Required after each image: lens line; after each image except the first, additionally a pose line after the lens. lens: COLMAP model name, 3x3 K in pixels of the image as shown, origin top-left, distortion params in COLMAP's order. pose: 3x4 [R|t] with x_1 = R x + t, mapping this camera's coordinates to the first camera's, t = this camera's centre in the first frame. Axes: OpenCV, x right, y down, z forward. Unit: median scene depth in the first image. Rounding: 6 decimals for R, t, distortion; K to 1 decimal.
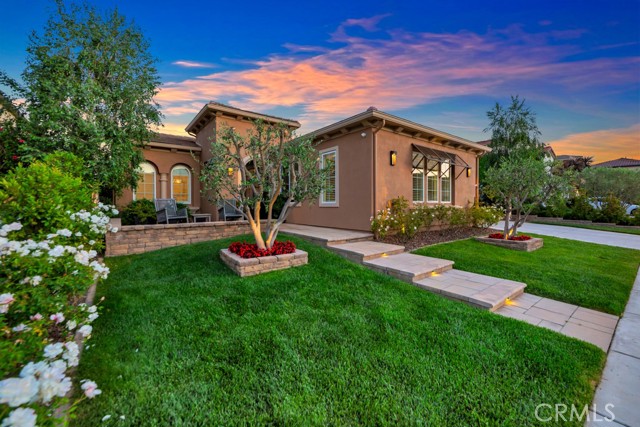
lens RADIAL K [[262.9, 0, 325.3], [0, 262.9, 204.3], [0, 0, 1]] dist [0.000277, -0.000108]
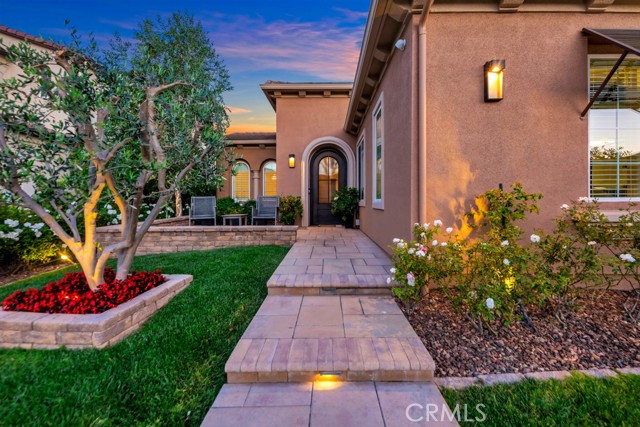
lens RADIAL K [[262.9, 0, 325.3], [0, 262.9, 204.3], [0, 0, 1]] dist [0.000277, -0.000108]
pose [[0.782162, 0.009083, -0.623009, 0.280149], [0.001676, 0.999859, 0.016681, -0.009160], [0.623073, -0.014091, 0.782037, 0.514674]]
